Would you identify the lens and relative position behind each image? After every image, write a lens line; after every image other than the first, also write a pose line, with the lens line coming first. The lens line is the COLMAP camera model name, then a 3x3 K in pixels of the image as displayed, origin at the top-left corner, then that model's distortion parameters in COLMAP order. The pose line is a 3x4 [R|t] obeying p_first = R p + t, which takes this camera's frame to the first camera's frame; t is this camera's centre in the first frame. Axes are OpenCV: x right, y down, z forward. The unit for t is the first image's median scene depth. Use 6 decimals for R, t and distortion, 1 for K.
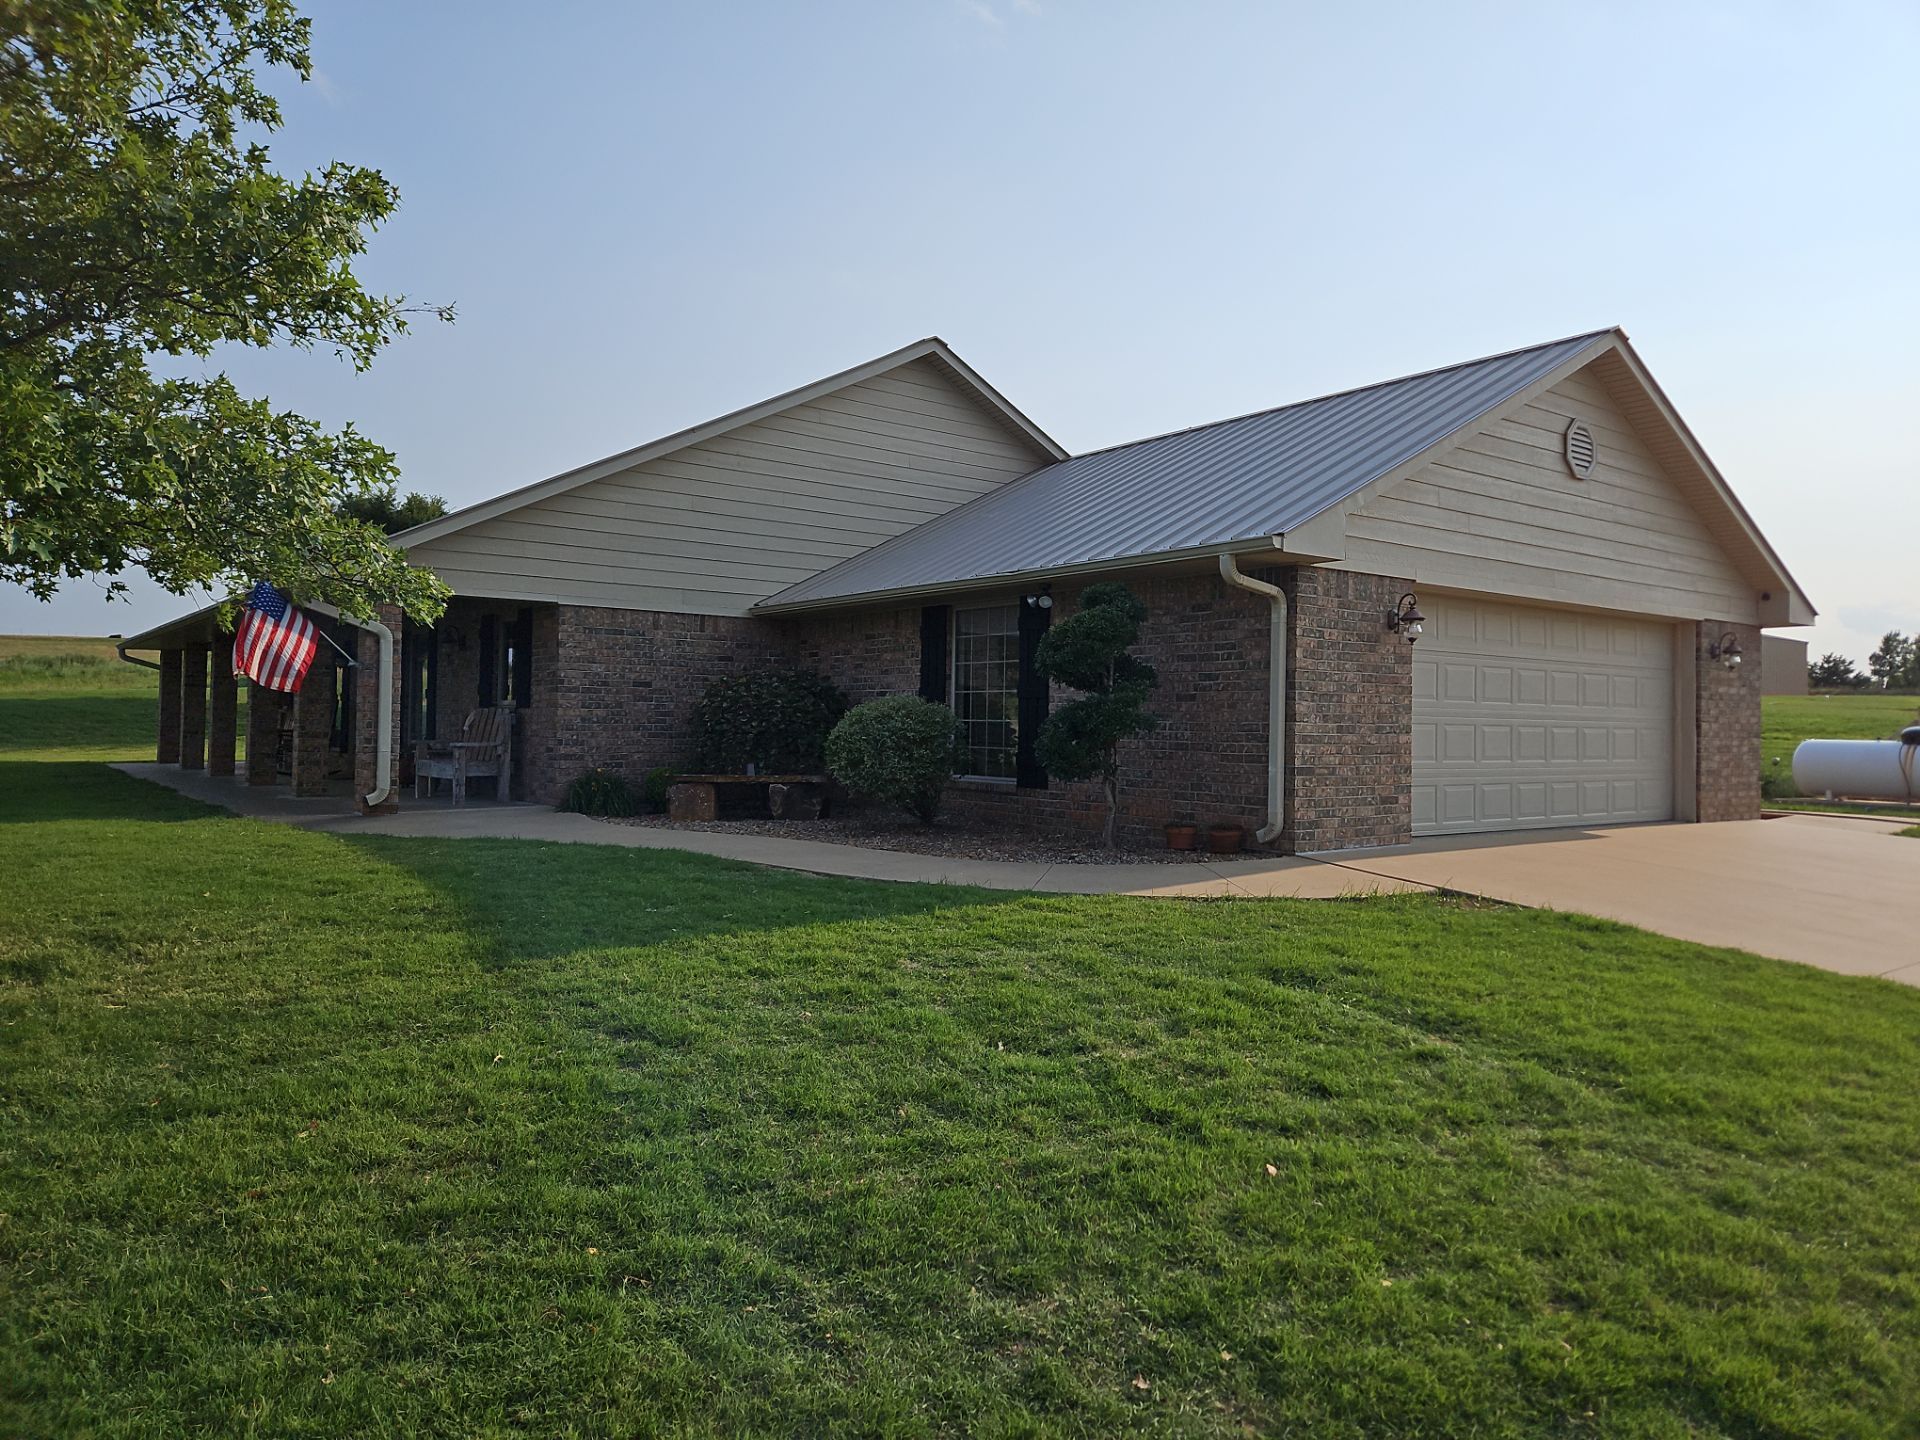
lens RADIAL K [[1378.9, 0, 960.0], [0, 1378.9, 720.0], [0, 0, 1]] dist [0.094555, -0.086335]
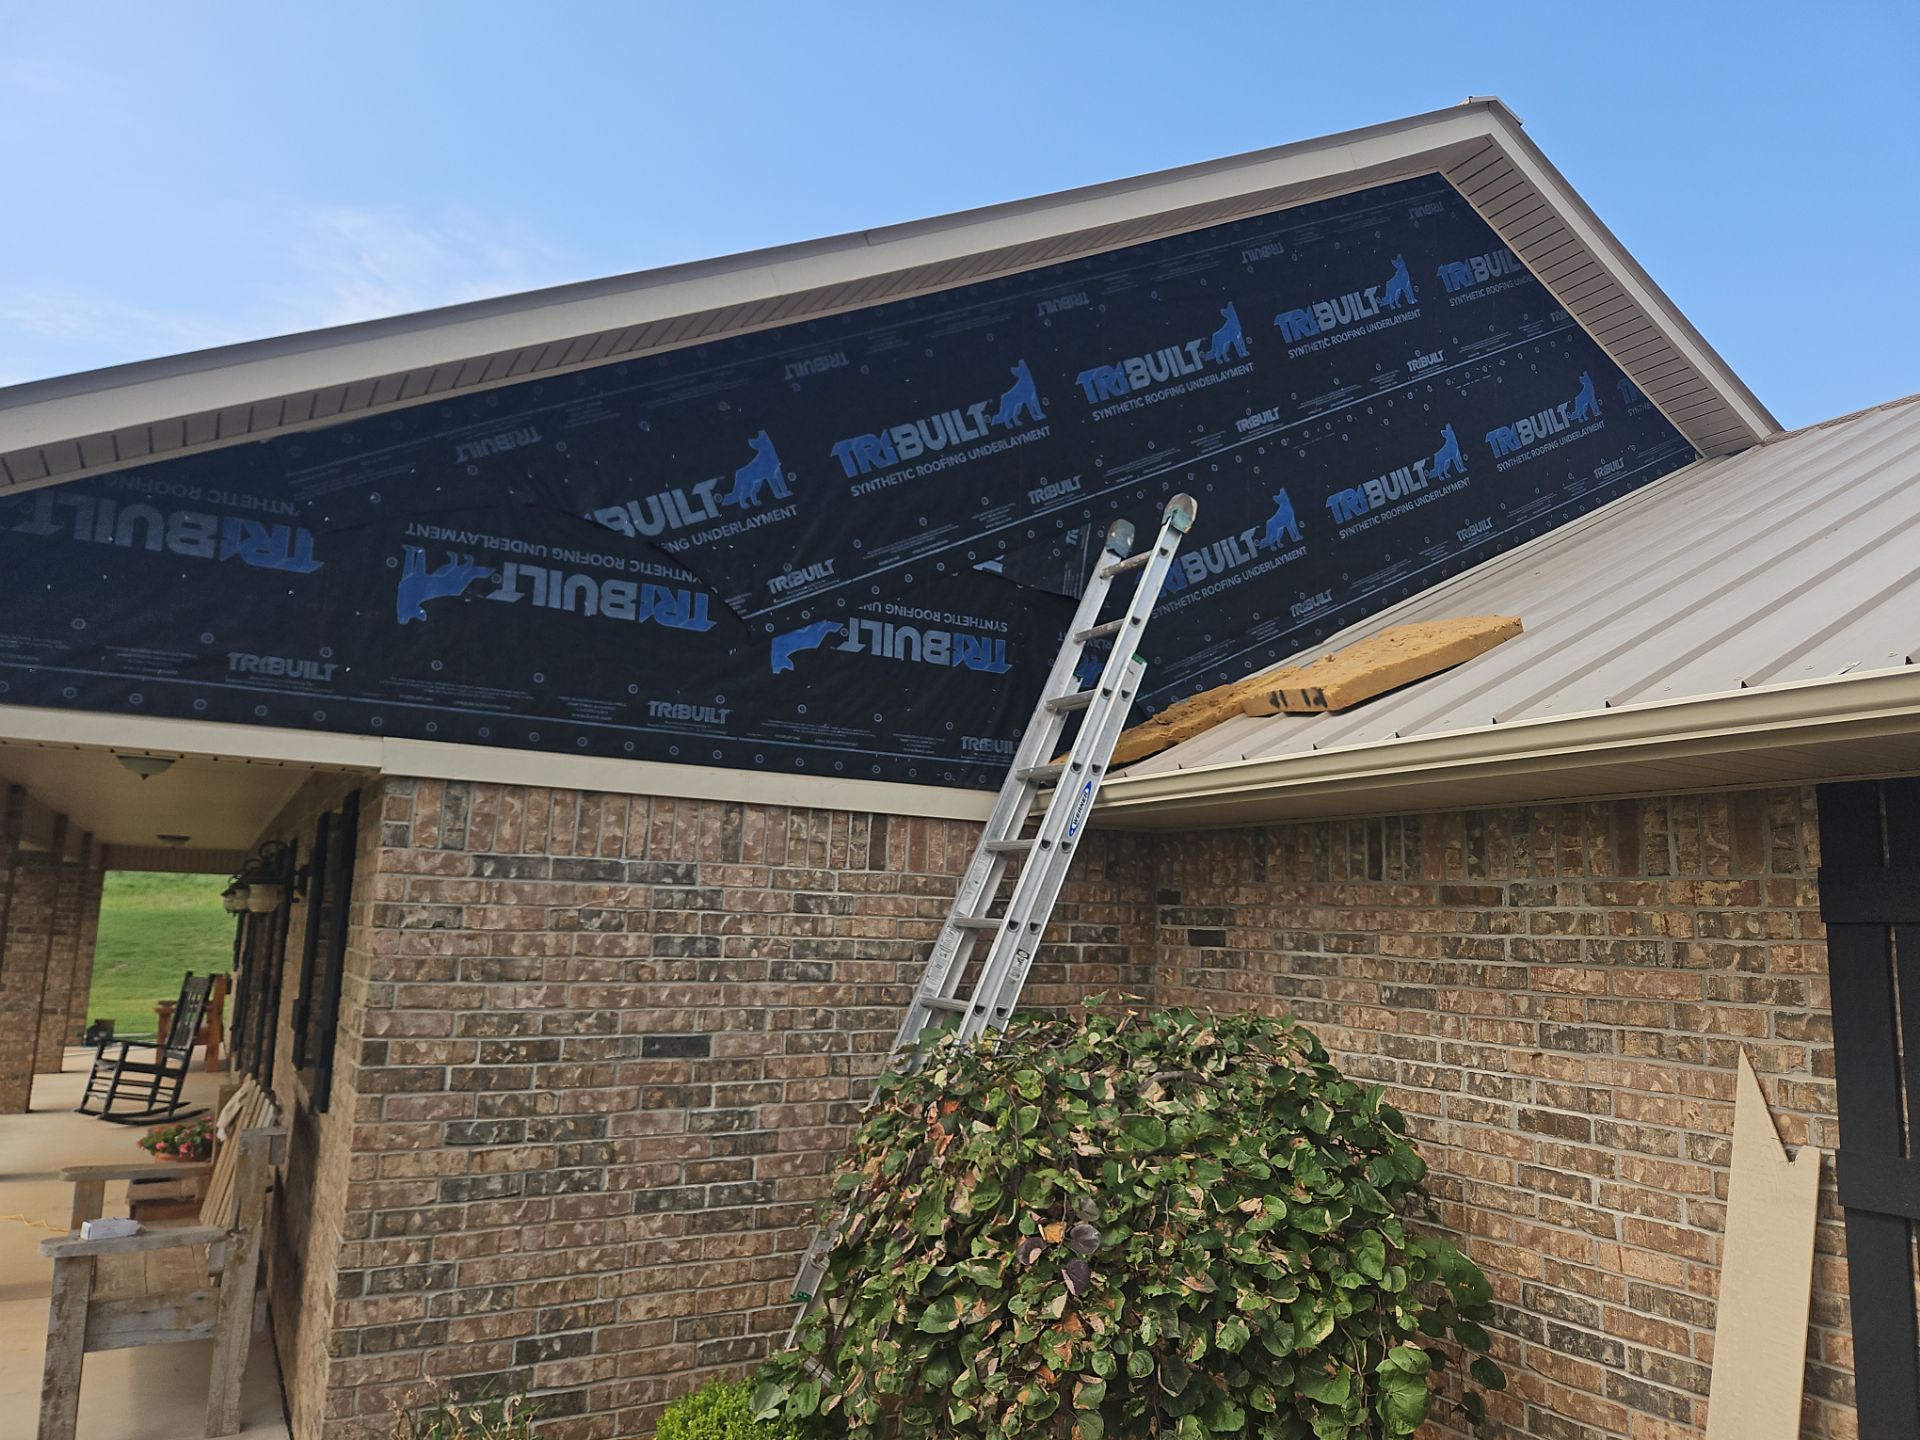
lens RADIAL K [[1378.9, 0, 960.0], [0, 1378.9, 720.0], [0, 0, 1]] dist [0.094555, -0.086335]
pose [[0.993324, -0.000938, -0.115357, -0.134316], [-0.016360, 0.988716, -0.148908, -0.051763], [0.114195, 0.149801, 0.982099, 0.704150]]
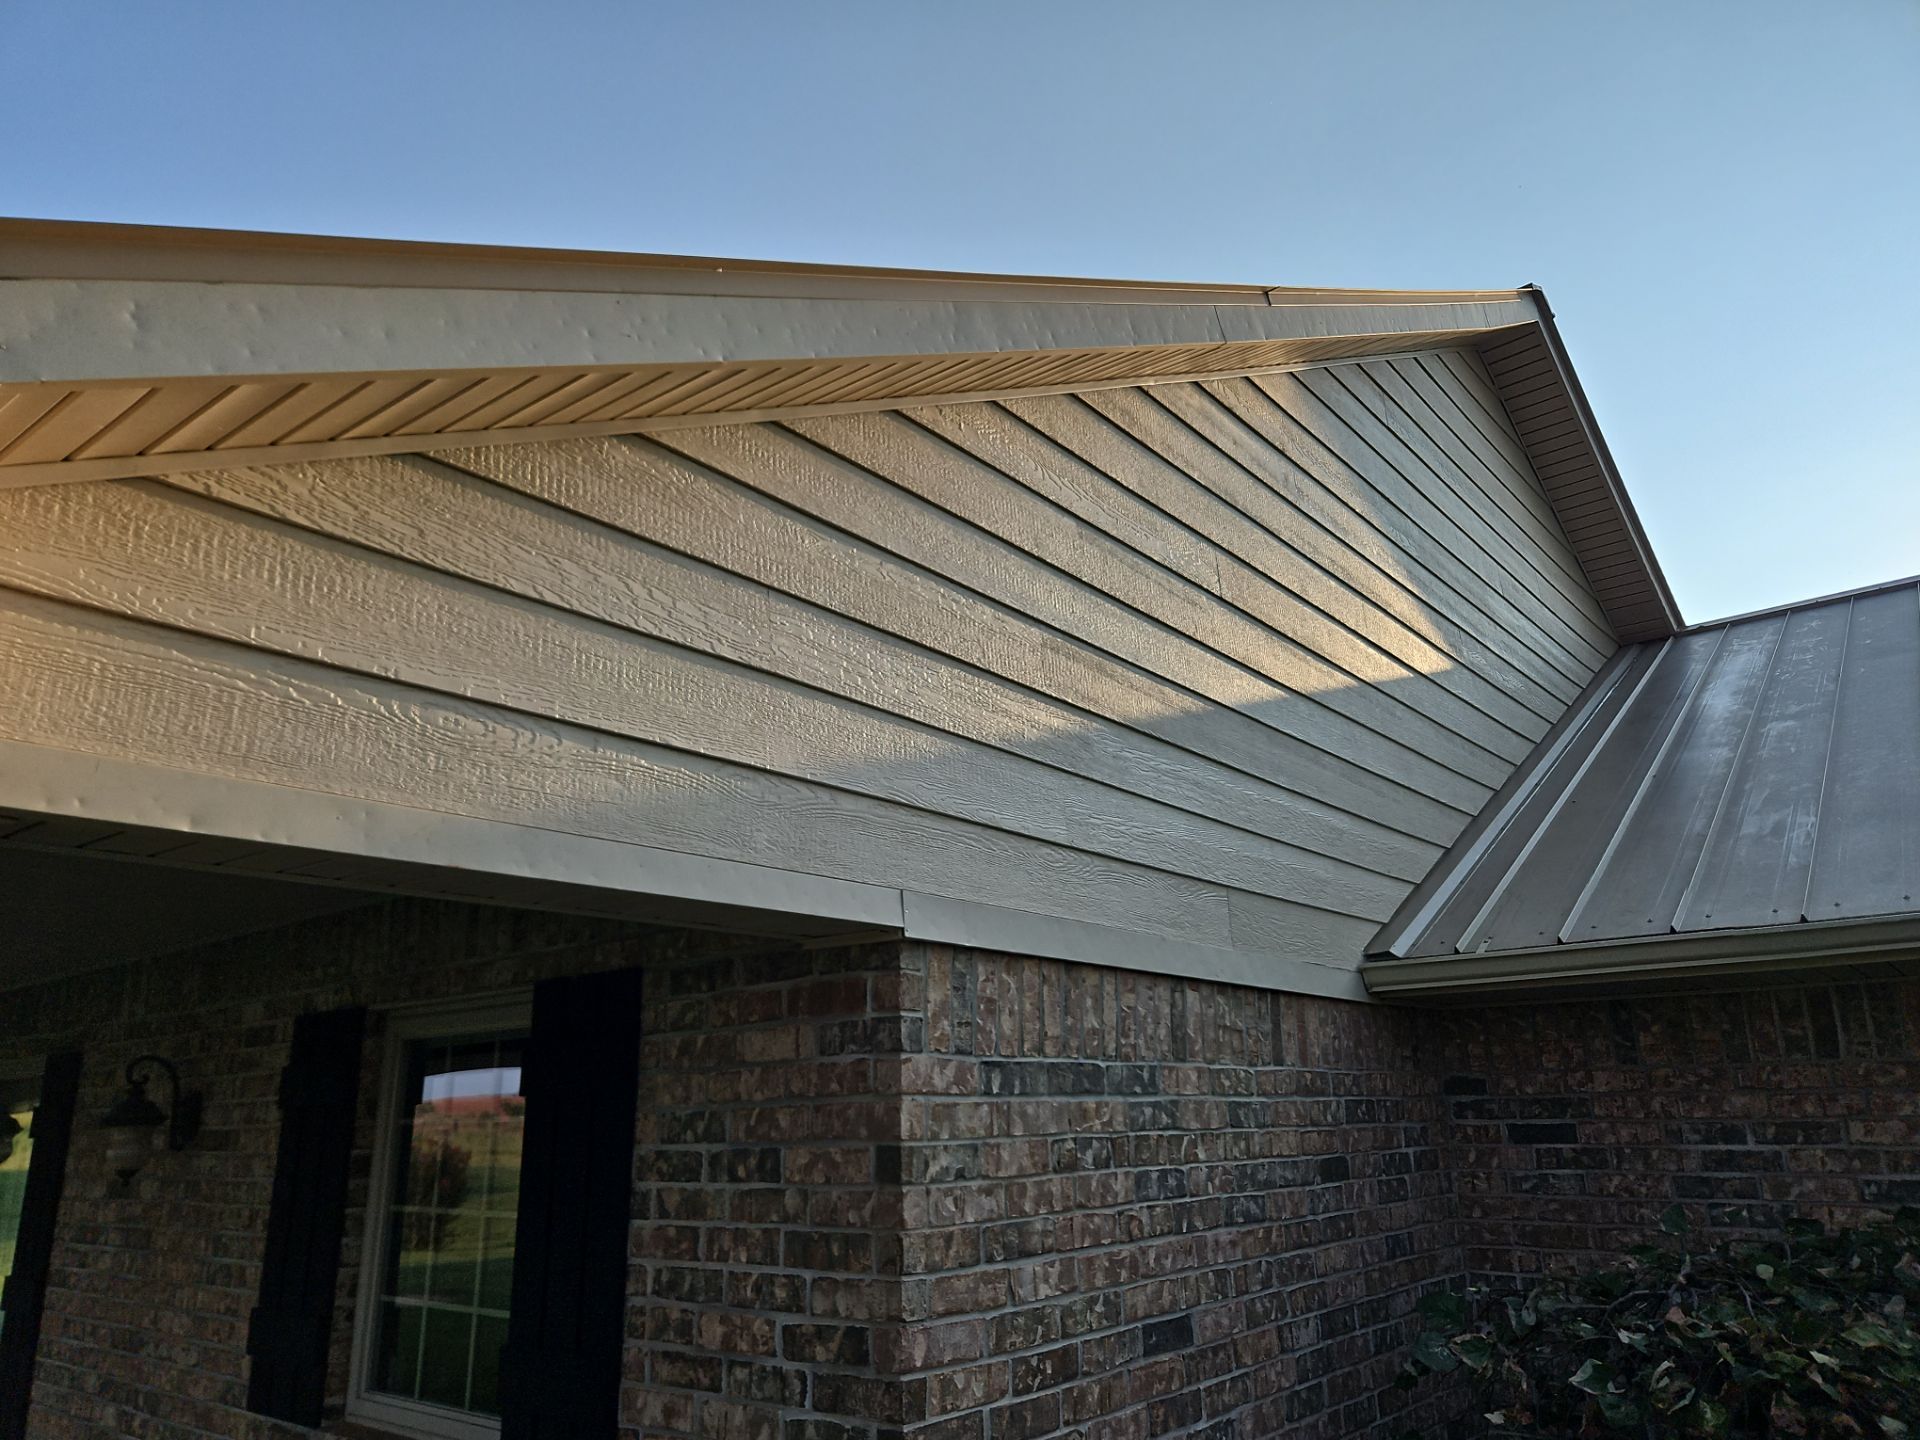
lens RADIAL K [[1378.9, 0, 960.0], [0, 1378.9, 720.0], [0, 0, 1]] dist [0.094555, -0.086335]
pose [[0.966211, 0.035265, 0.255329, -0.316687], [0.036369, 0.962033, -0.270498, -0.058979], [-0.255174, 0.270644, 0.928245, 0.788477]]
